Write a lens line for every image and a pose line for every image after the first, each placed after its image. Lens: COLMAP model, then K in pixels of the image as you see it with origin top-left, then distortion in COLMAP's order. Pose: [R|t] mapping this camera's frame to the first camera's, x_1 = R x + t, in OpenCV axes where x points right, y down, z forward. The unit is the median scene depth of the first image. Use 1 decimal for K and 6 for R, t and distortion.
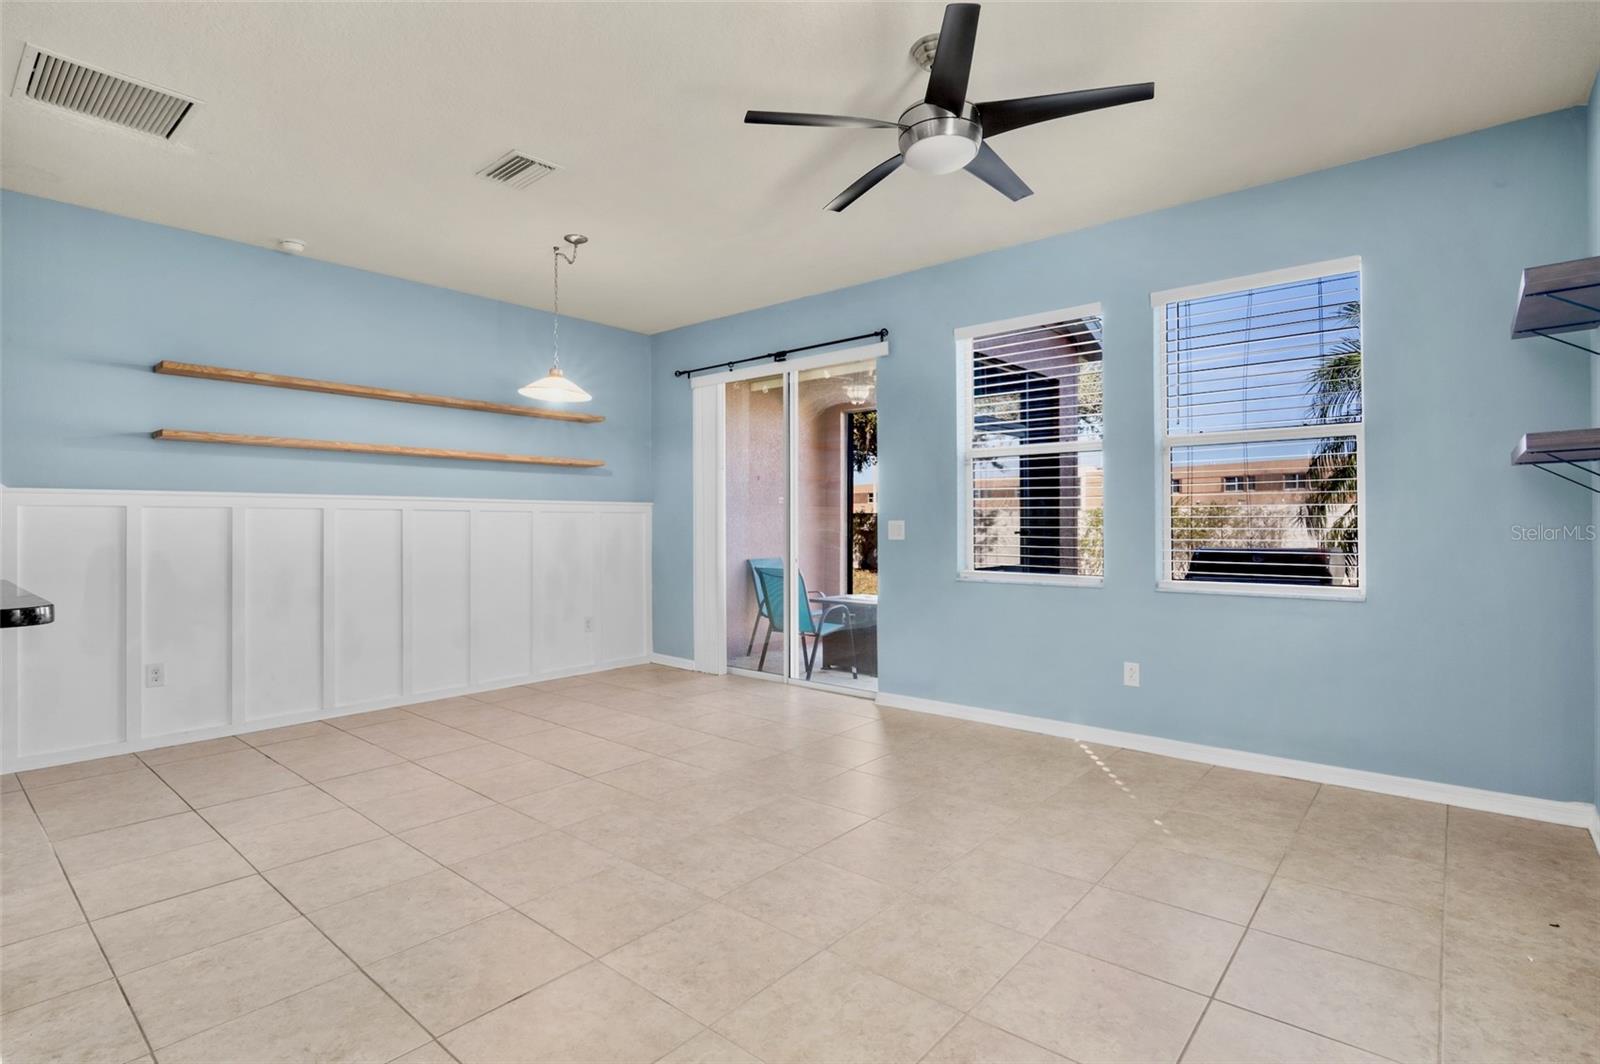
lens RADIAL K [[777.7, 0, 796.7], [0, 777.7, 519.5], [0, 0, 1]] dist [-0.011552, 0.000527]
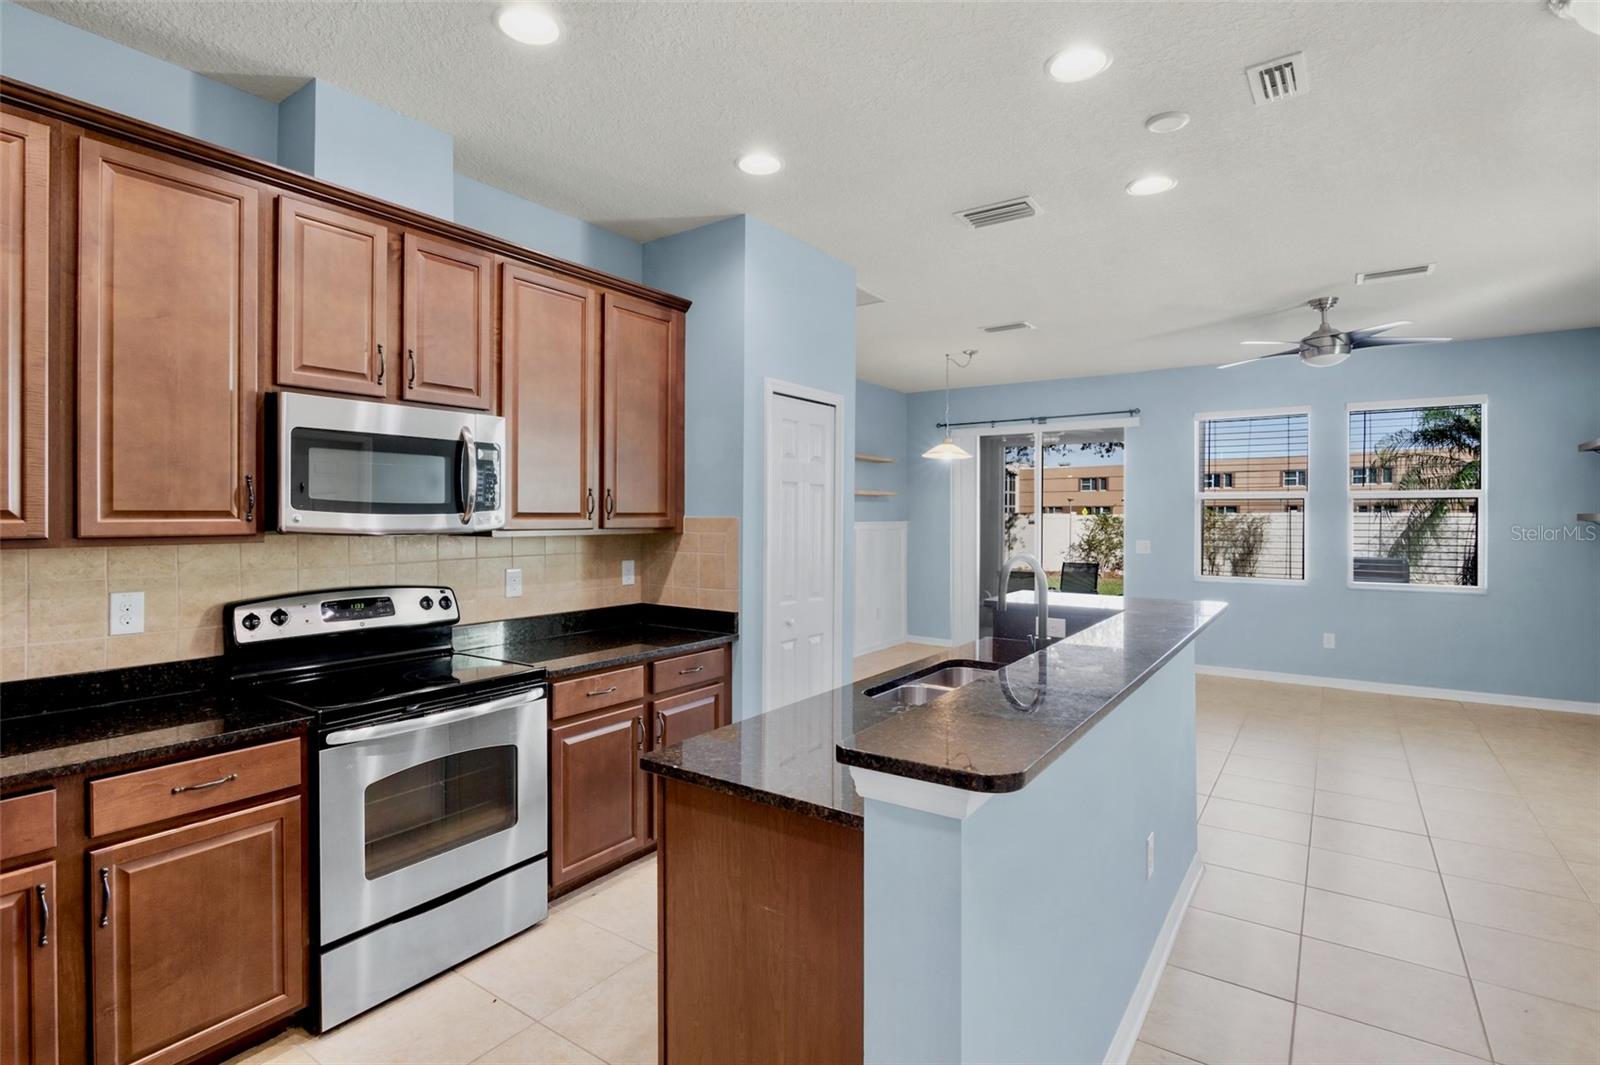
lens RADIAL K [[777.7, 0, 800.5], [0, 777.7, 523.0], [0, 0, 1]] dist [-0.011552, 0.000527]
pose [[0.994847, 0.002398, 0.101364, -0.657278], [-0.003903, 0.999885, 0.014649, -0.049604], [-0.101317, -0.014969, 0.994742, -0.384141]]
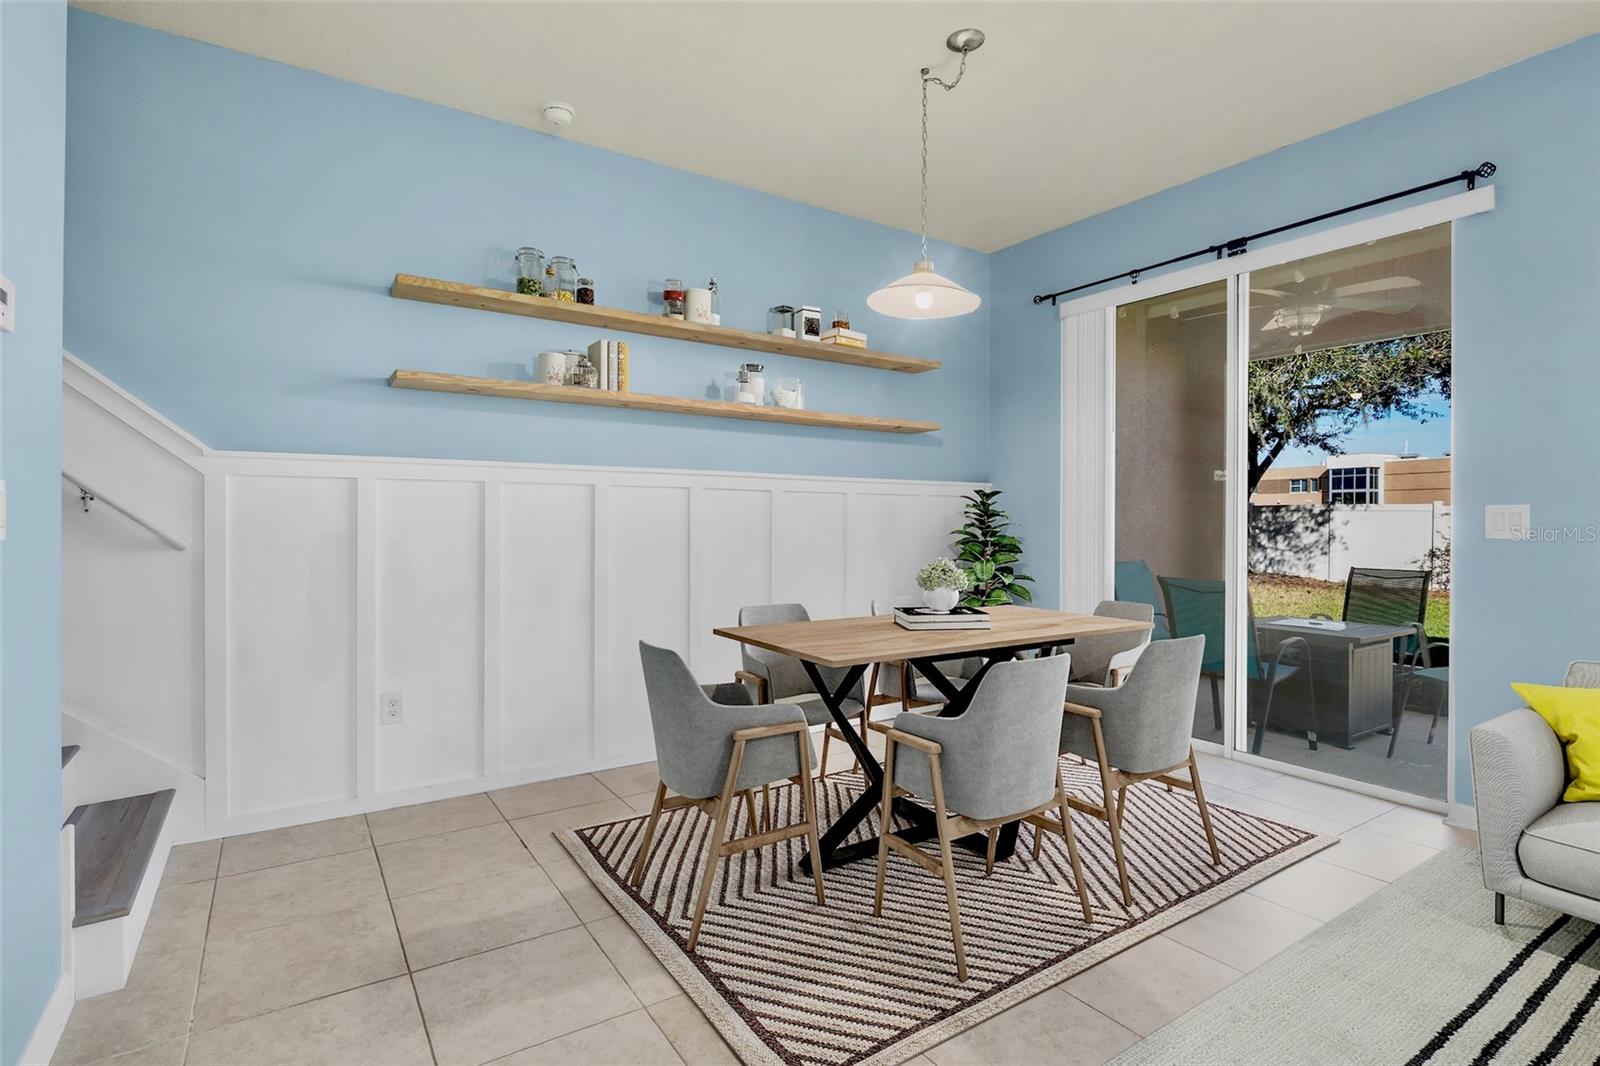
lens RADIAL K [[777.7, 0, 797.2], [0, 777.7, 523.1], [0, 0, 1]] dist [-0.011552, 0.000527]
pose [[0.960898, 0.009219, -0.276750, -0.208005], [-0.006131, 0.999909, 0.012023, 0.011064], [0.276836, -0.009856, 0.960867, 0.322693]]
